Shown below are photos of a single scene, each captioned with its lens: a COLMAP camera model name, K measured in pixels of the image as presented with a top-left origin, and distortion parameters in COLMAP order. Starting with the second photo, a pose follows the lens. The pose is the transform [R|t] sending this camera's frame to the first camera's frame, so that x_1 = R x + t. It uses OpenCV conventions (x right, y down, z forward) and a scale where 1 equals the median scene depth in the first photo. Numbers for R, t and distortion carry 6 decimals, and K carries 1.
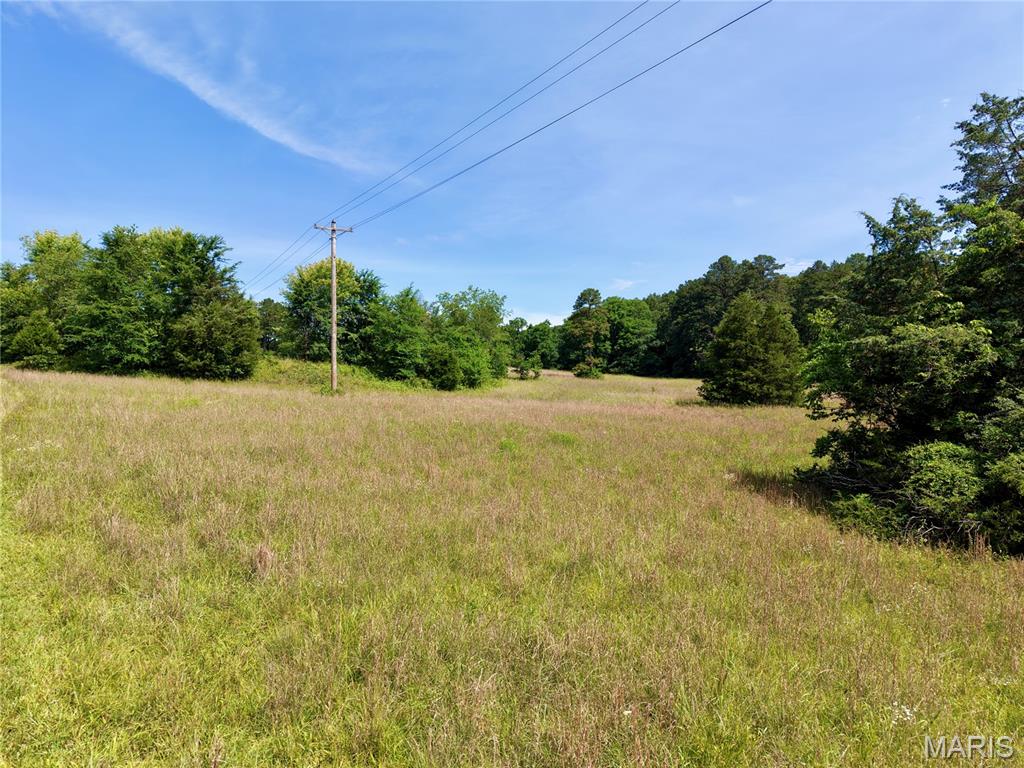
lens RADIAL K [[710.5, 0, 521.9], [0, 710.5, 386.2], [0, 0, 1]] dist [0.026889, -0.001123]
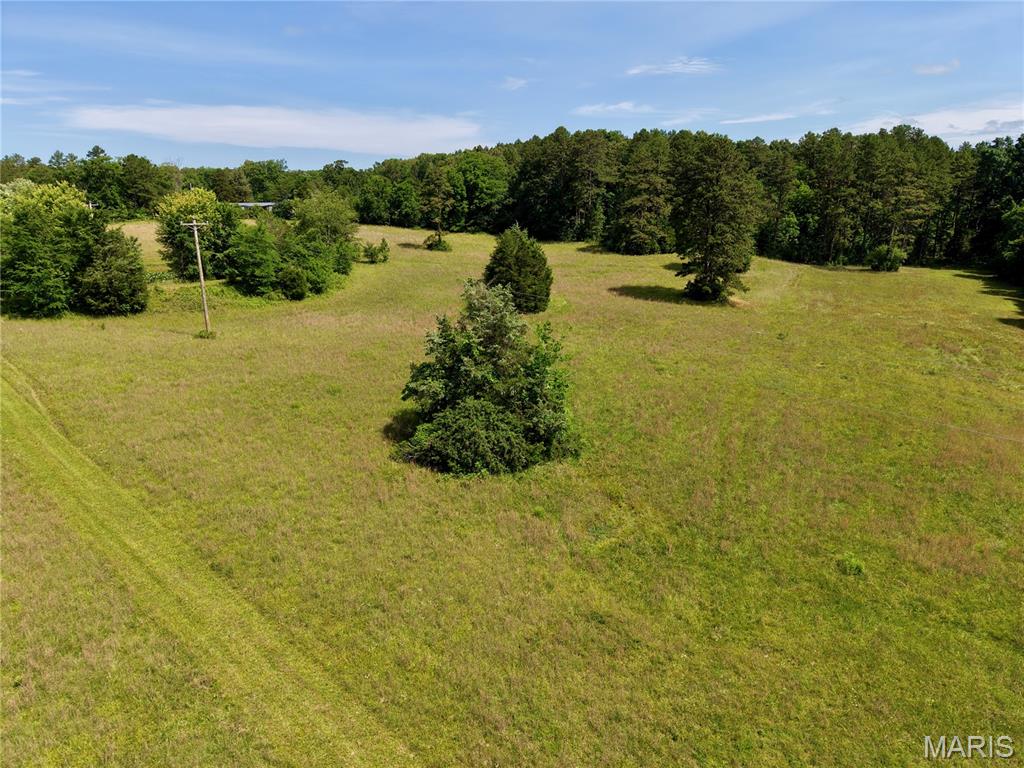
lens RADIAL K [[710.5, 0, 505.1], [0, 710.5, 389.2], [0, 0, 1]] dist [0.026889, -0.001123]
pose [[0.992586, -0.048088, 0.111623, 0.125009], [0.018042, 0.966522, 0.255948, -0.169449], [-0.120194, -0.252037, 0.960224, -0.378159]]
